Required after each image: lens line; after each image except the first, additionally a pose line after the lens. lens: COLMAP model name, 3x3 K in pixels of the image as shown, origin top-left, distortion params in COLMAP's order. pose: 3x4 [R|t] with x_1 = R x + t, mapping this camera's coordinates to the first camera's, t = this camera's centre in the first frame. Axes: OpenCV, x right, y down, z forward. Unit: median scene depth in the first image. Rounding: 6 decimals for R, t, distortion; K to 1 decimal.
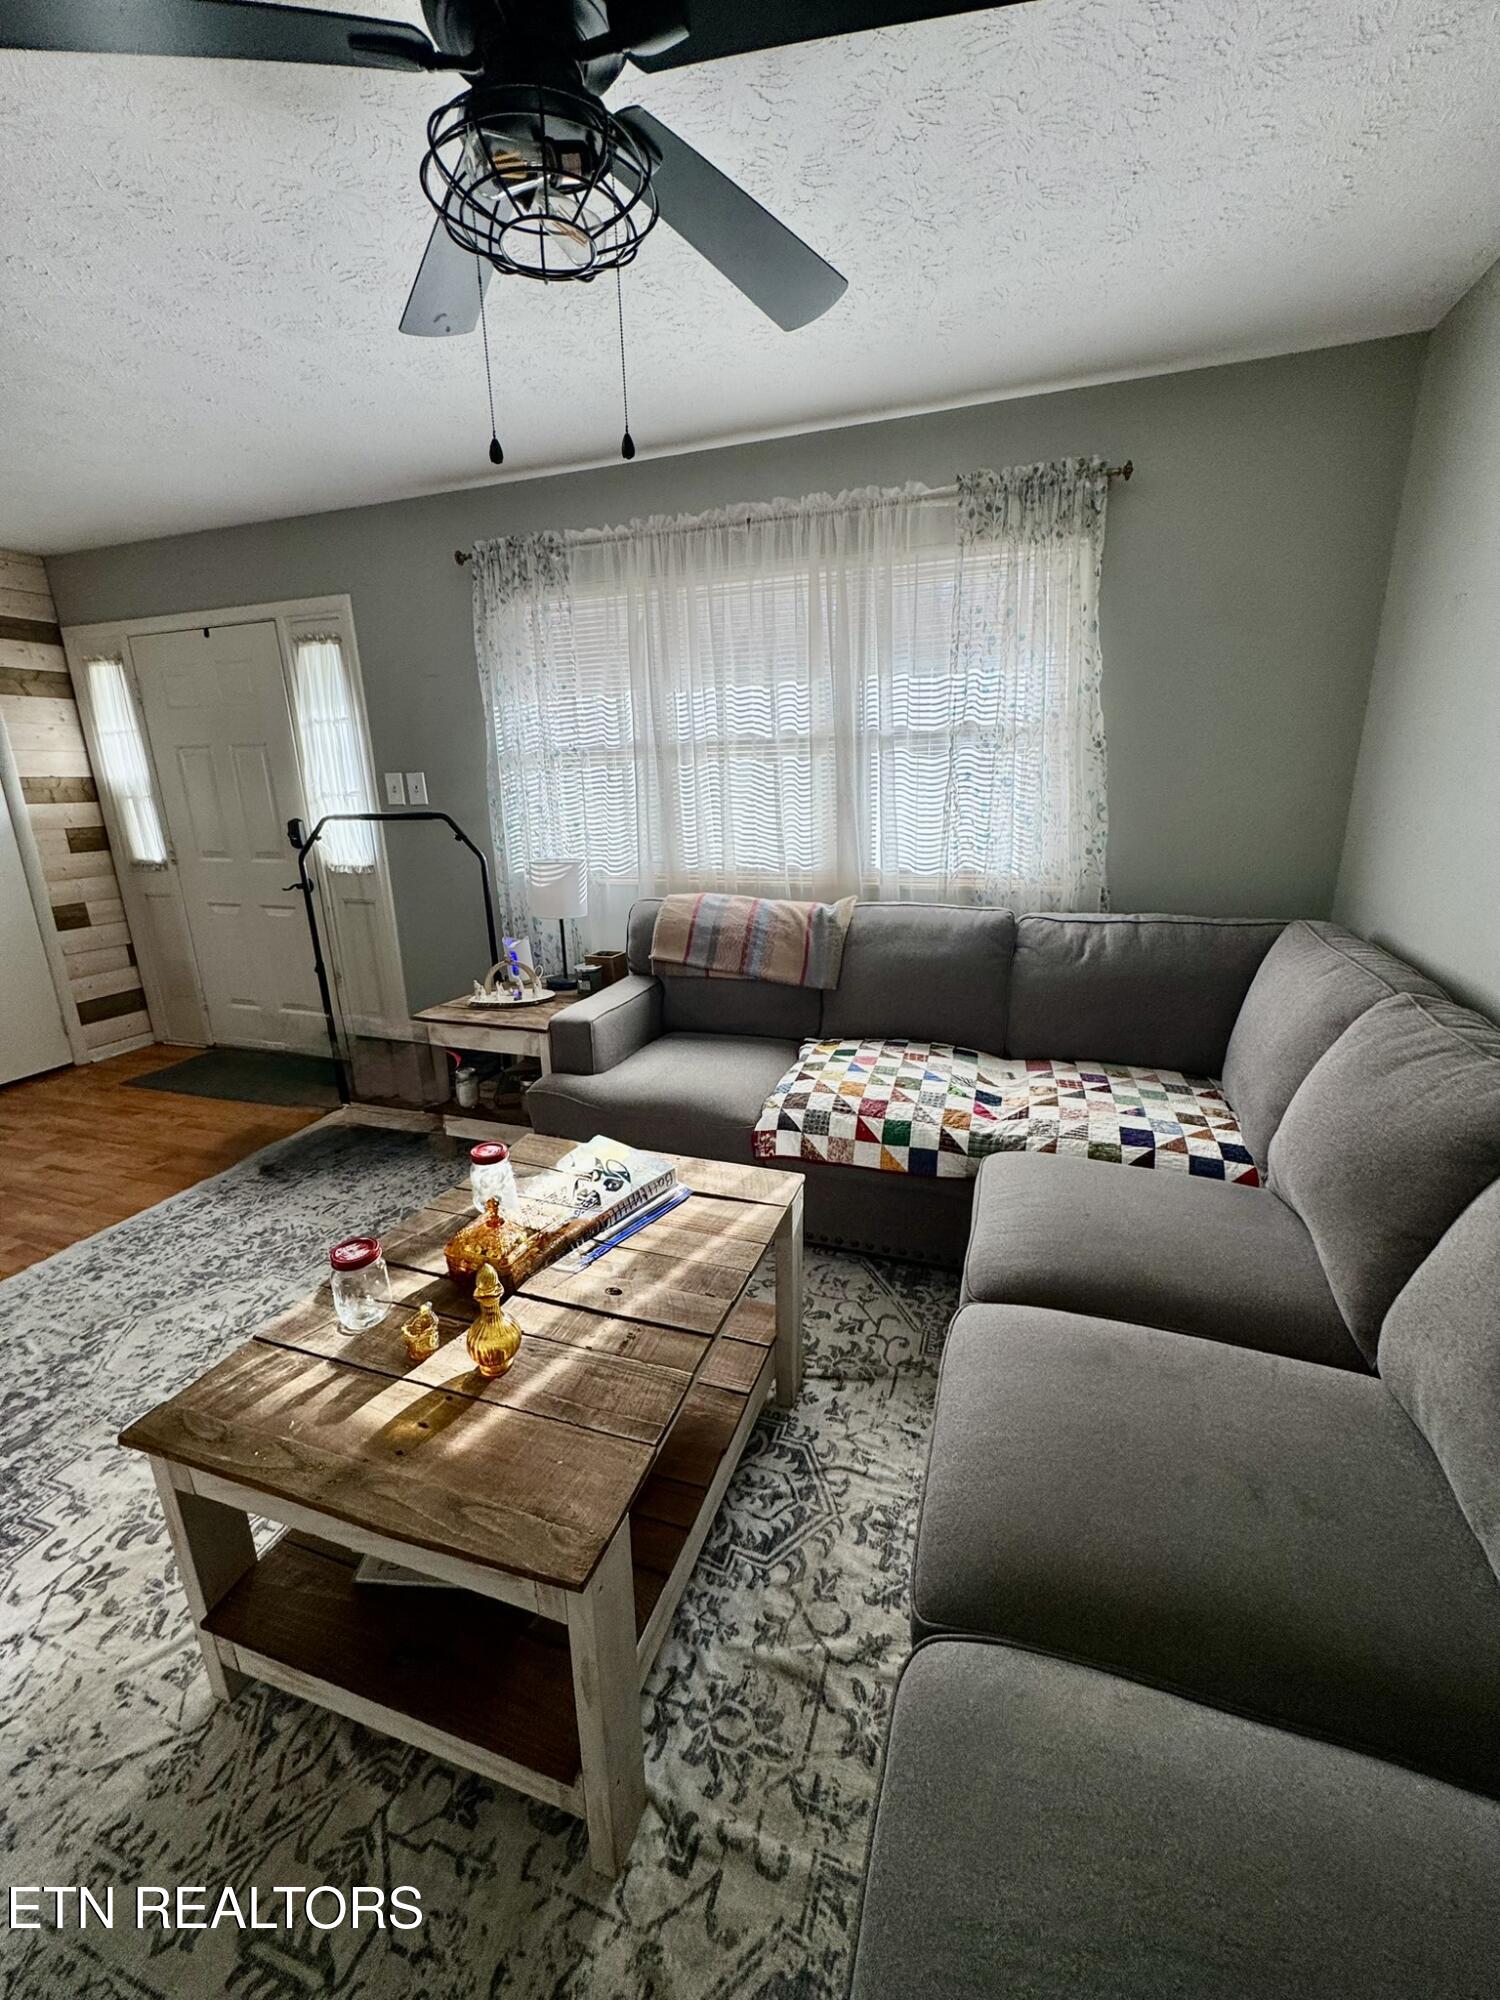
lens RADIAL K [[799.7, 0, 750.2], [0, 799.7, 997.8], [0, 0, 1]] dist [0.000604, -0.000306]
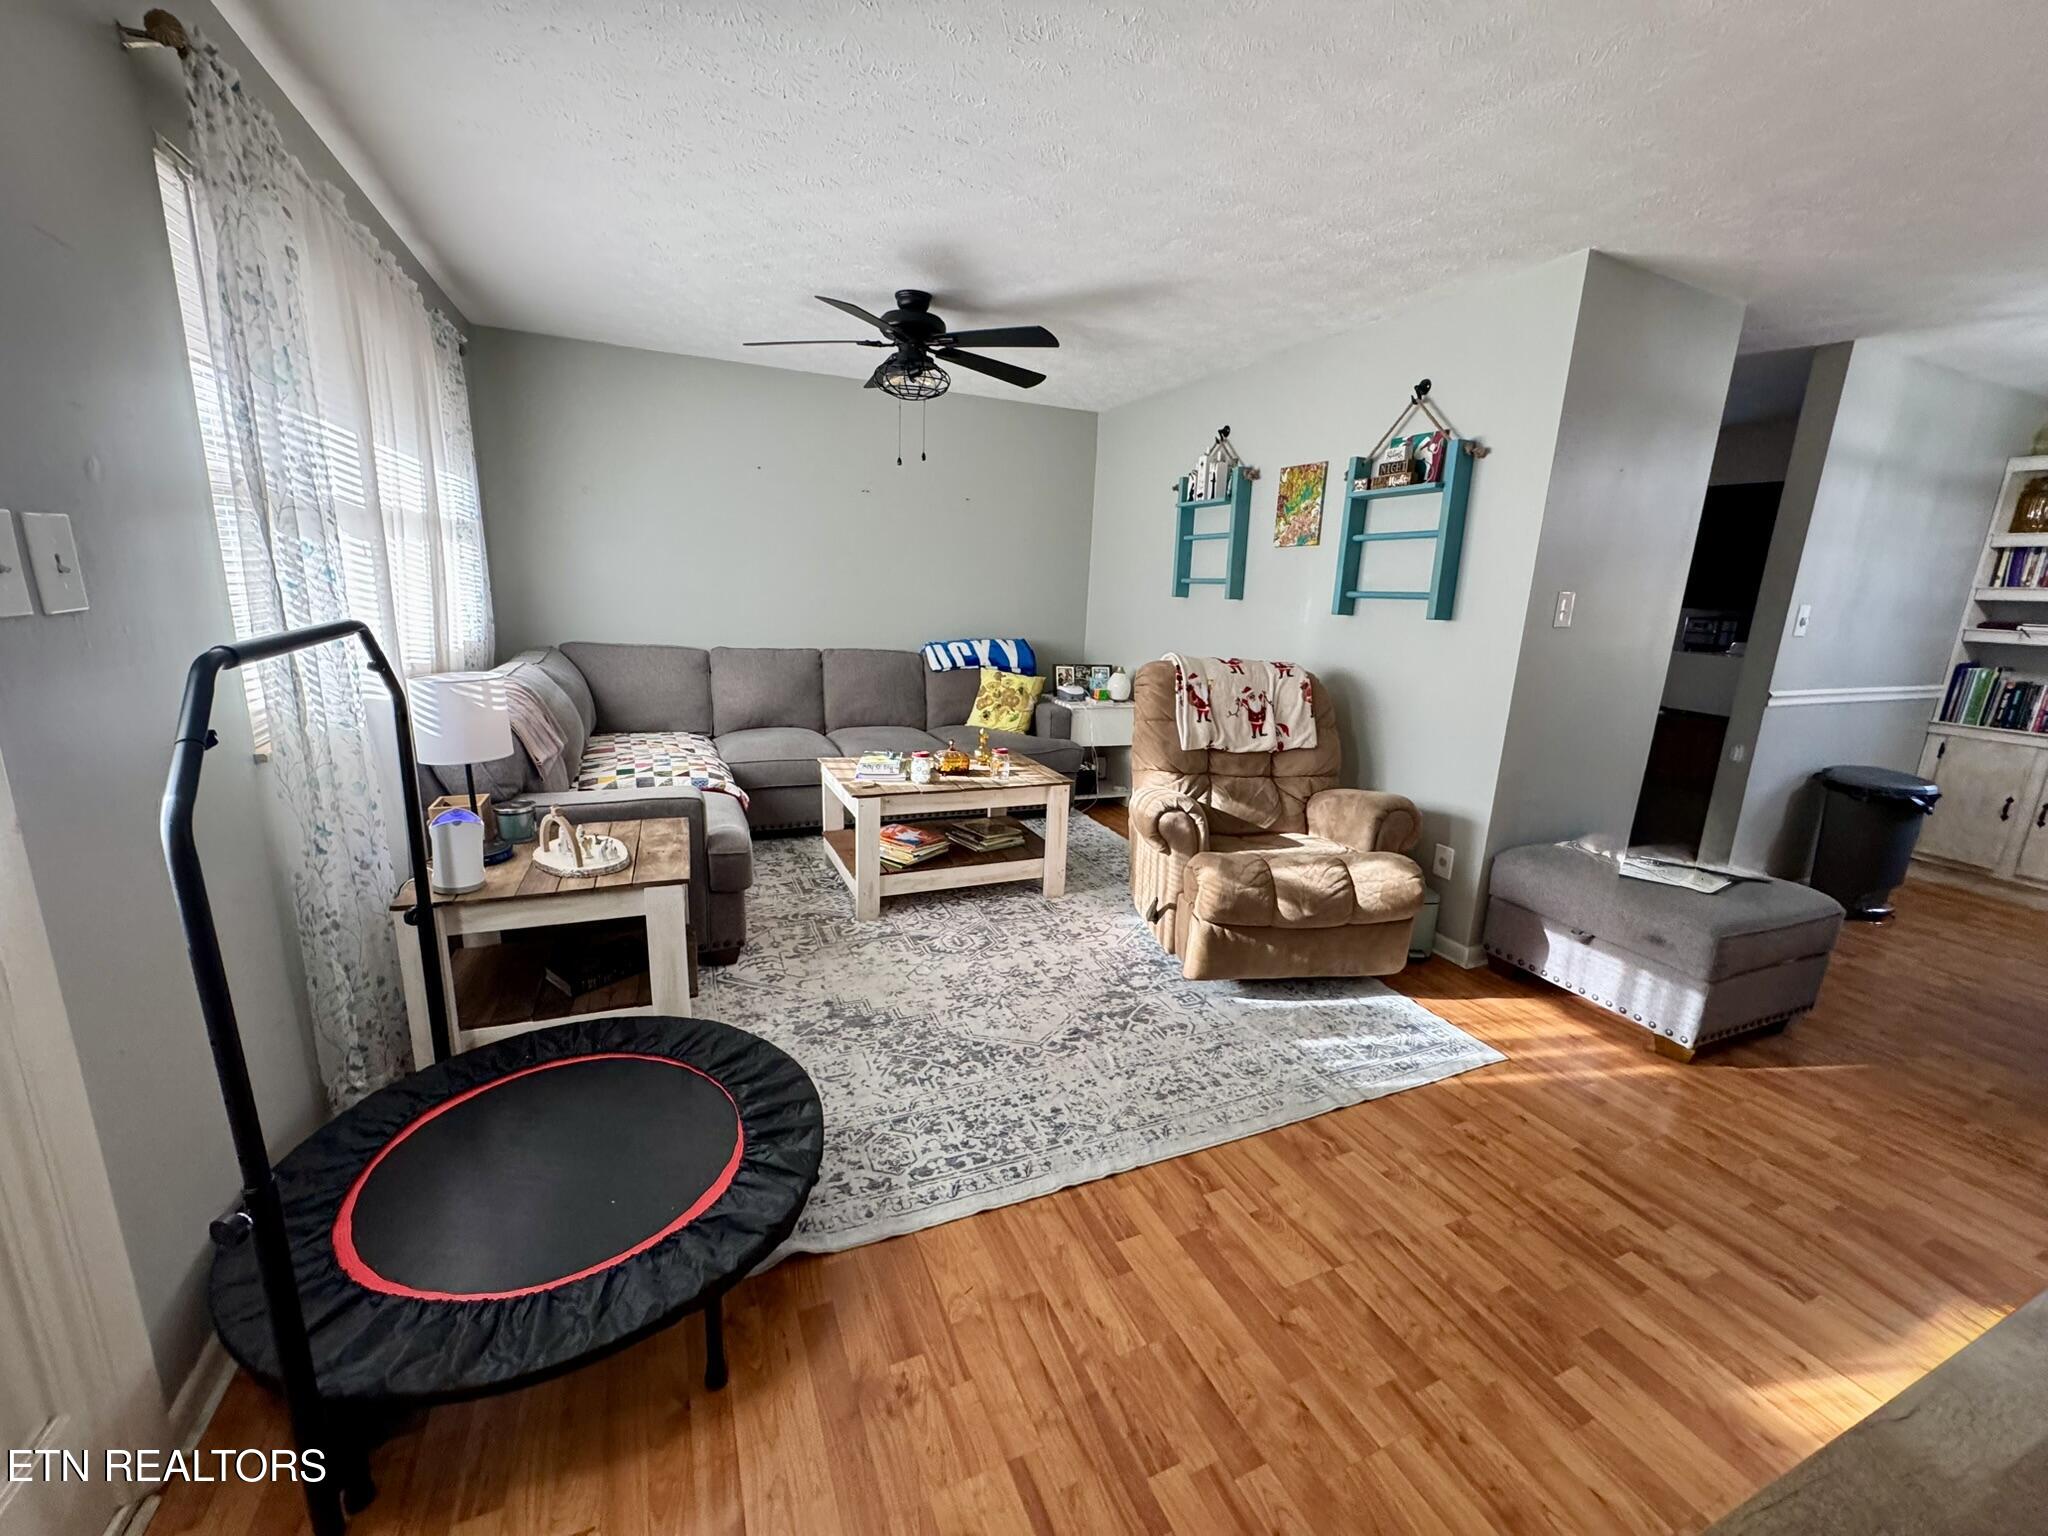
lens RADIAL K [[818.9, 0, 1023.7], [0, 818.9, 765.6], [0, 0, 1]] dist [0.000604, -0.000306]
pose [[-0.678912, -0.171540, 0.713899, -1.527468], [0.169271, 0.909562, 0.379531, -0.404938], [-0.714441, 0.378511, -0.588476, 1.566511]]
